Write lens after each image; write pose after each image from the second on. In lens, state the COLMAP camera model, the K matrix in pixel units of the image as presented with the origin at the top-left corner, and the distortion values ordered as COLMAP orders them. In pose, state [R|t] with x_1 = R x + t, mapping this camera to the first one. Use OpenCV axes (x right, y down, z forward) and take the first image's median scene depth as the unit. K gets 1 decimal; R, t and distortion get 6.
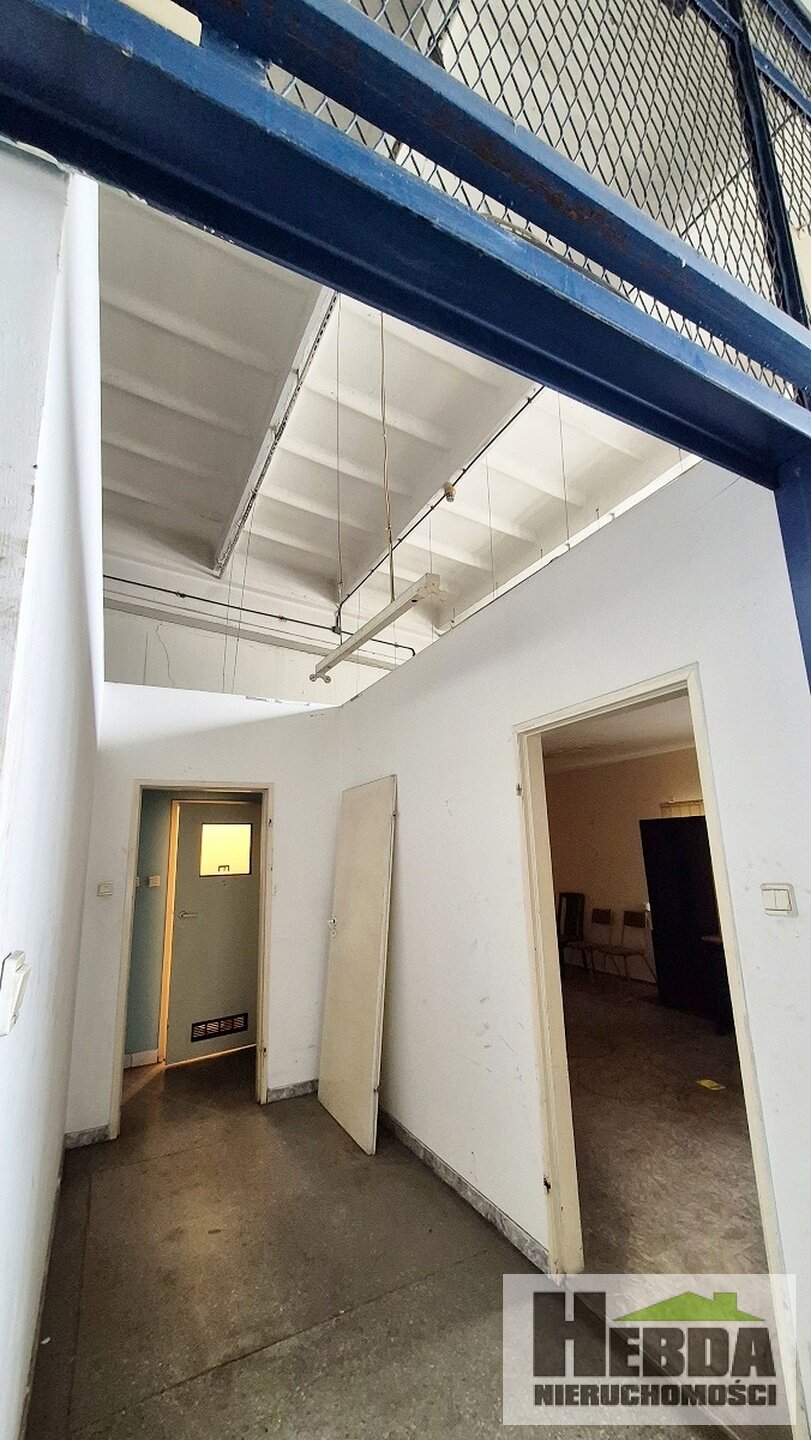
lens RADIAL K [[566.9, 0, 411.2], [0, 566.9, 732.1], [0, 0, 1]] dist [0.000359, -0.000338]
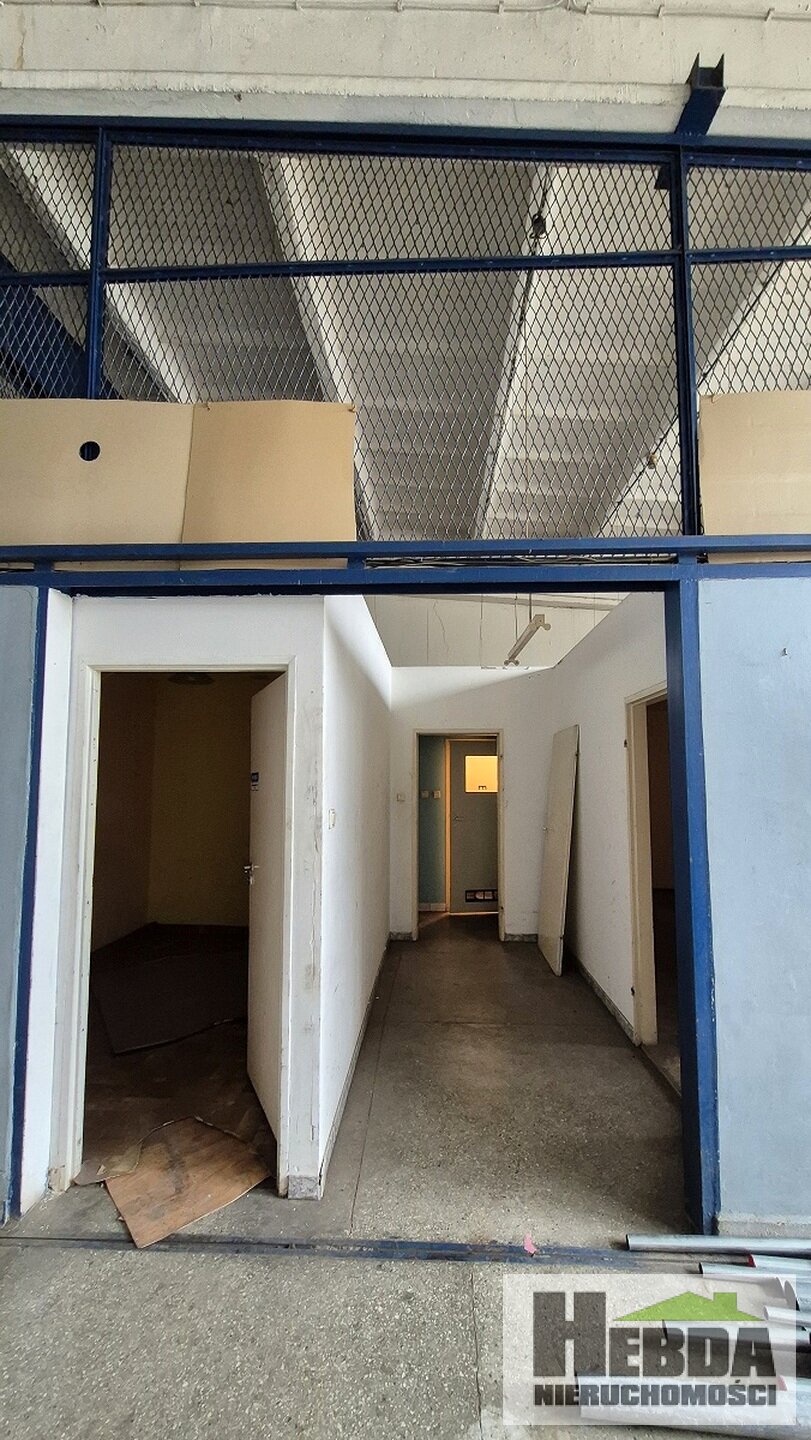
lens RADIAL K [[566.9, 0, 411.2], [0, 566.9, 732.1], [0, 0, 1]] dist [0.000359, -0.000338]
pose [[0.863173, -0.009594, -0.504818, 0.340481], [0.078477, 0.990218, 0.115367, -0.103584], [0.498773, -0.139198, 0.855482, -0.385253]]
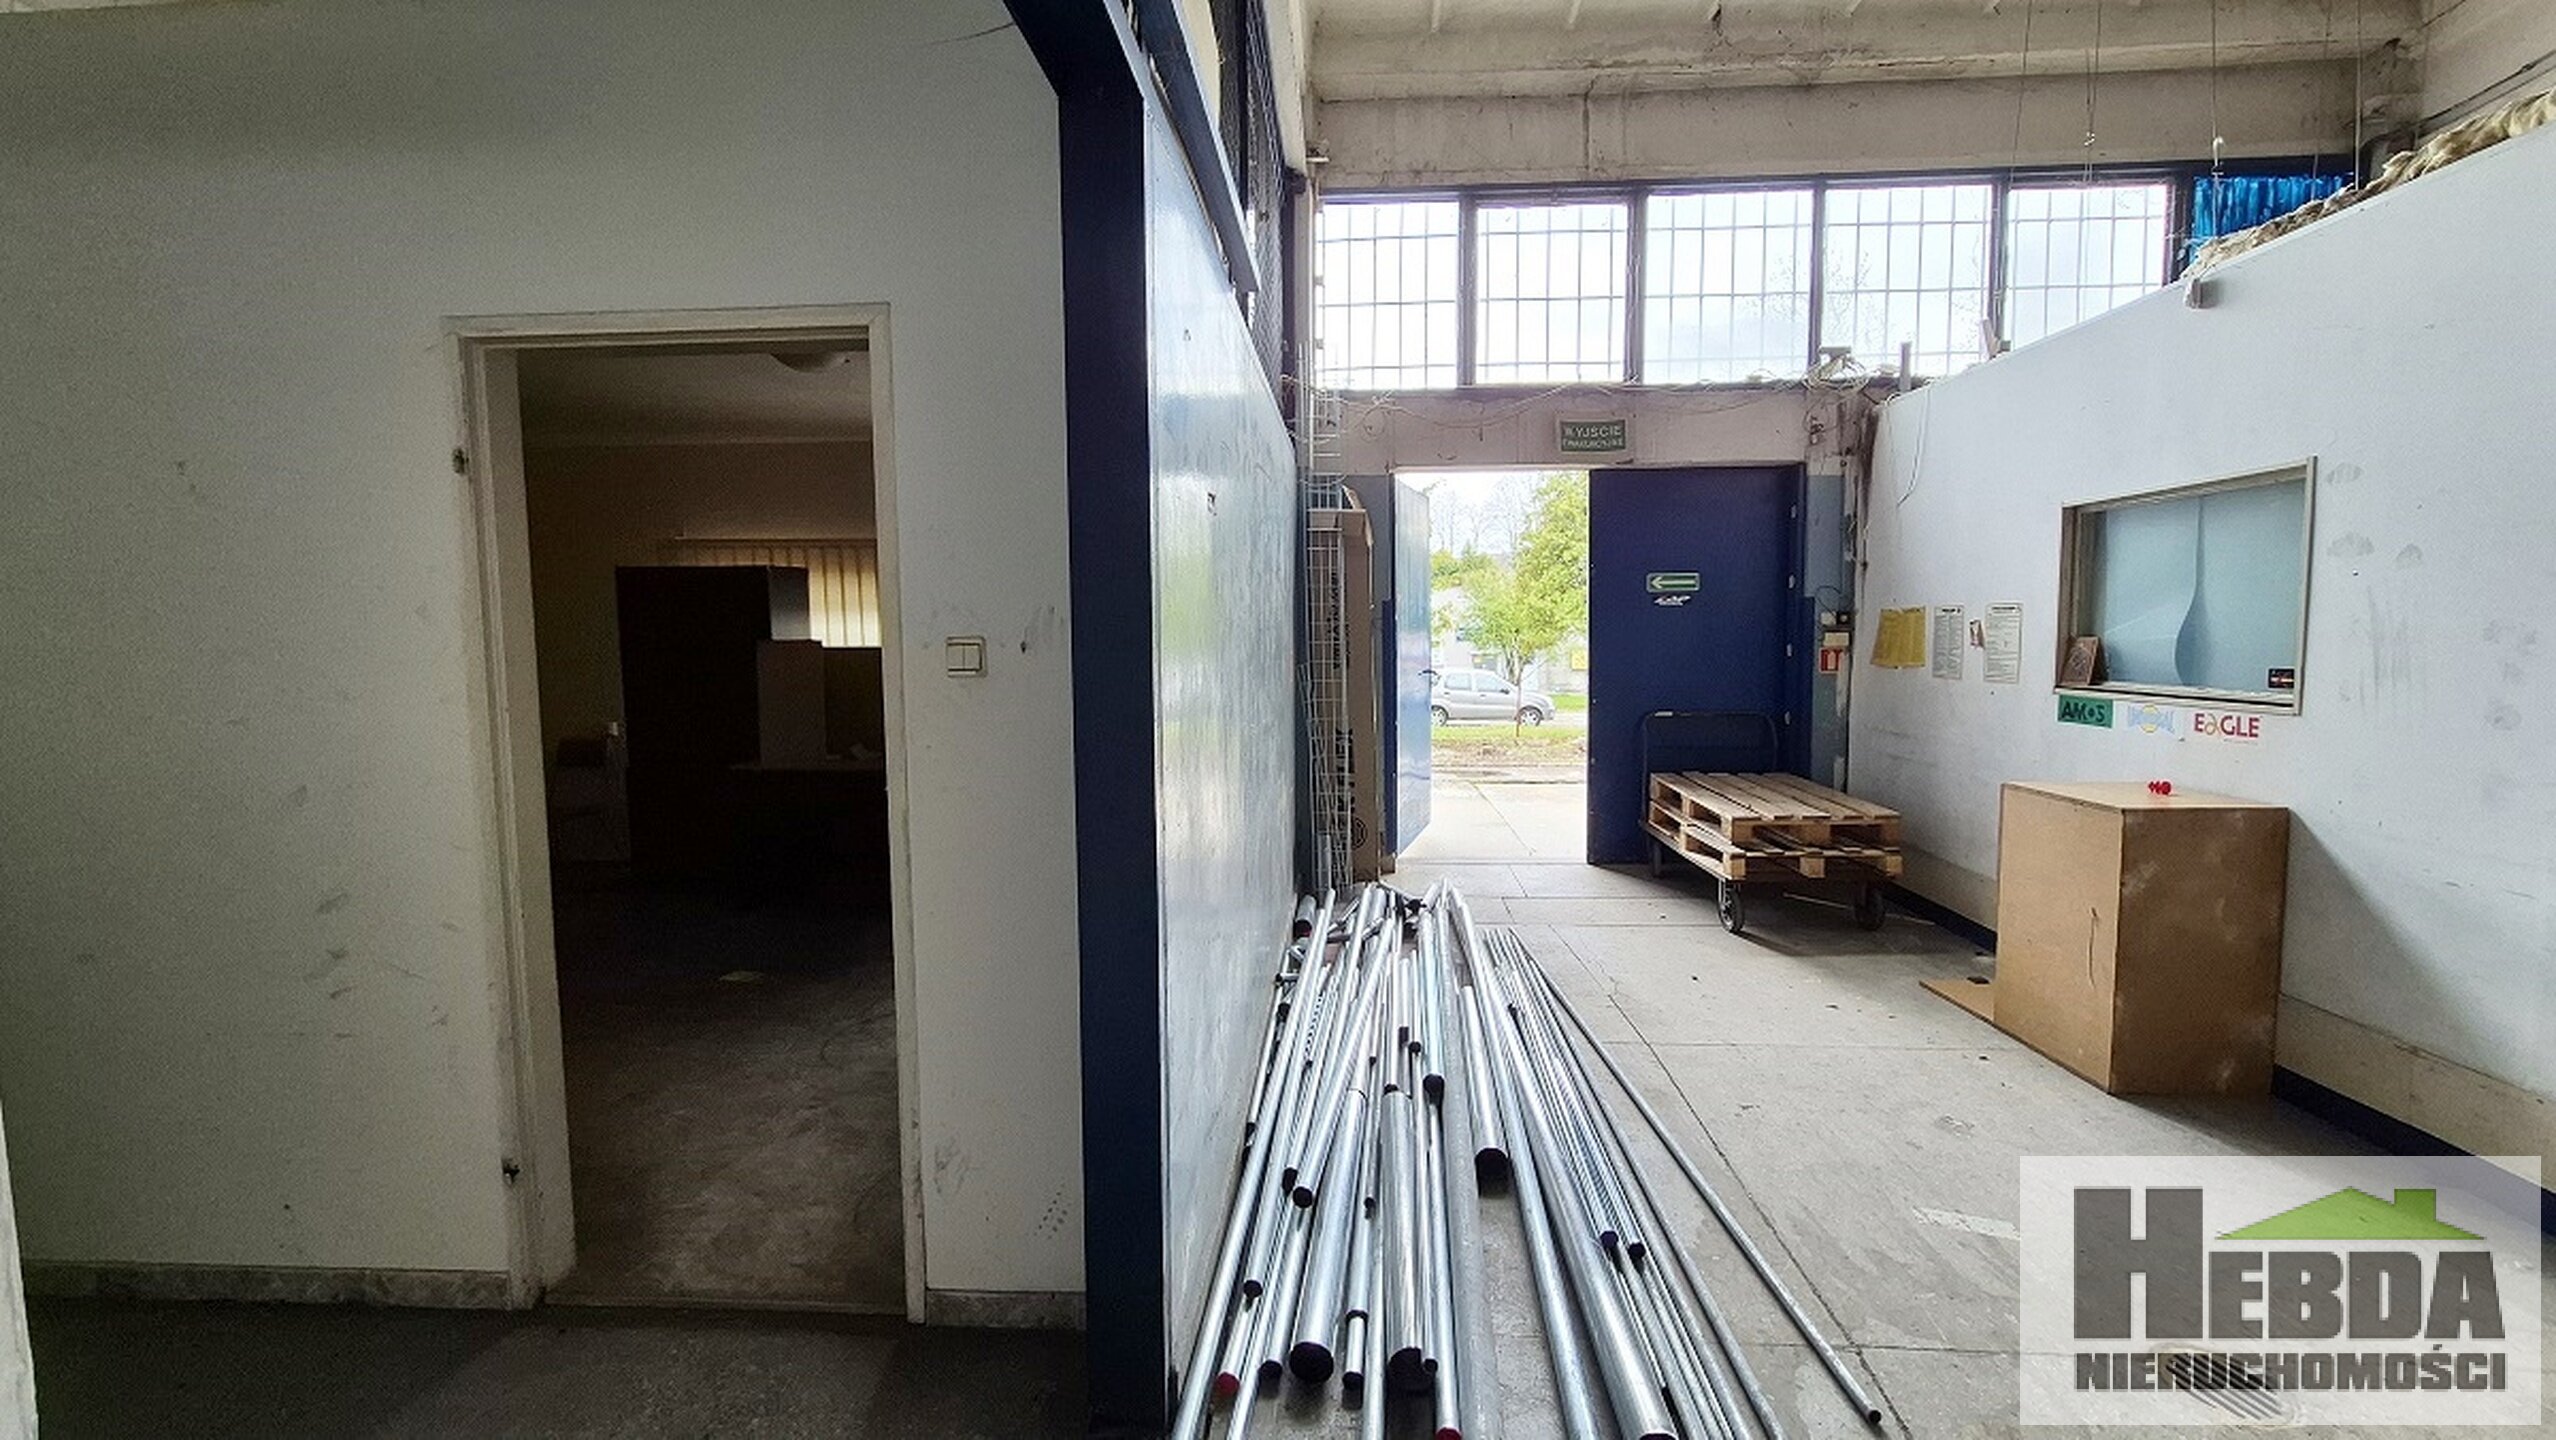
lens RADIAL K [[1006.3, 0, 1309.1], [0, 1006.3, 697.9], [0, 0, 1]] dist [0.000359, -0.000338]
pose [[0.513838, -0.033436, 0.857235, -0.127573], [-0.187546, 0.970692, 0.150278, 0.026762], [-0.837136, -0.237990, 0.492508, -0.030597]]
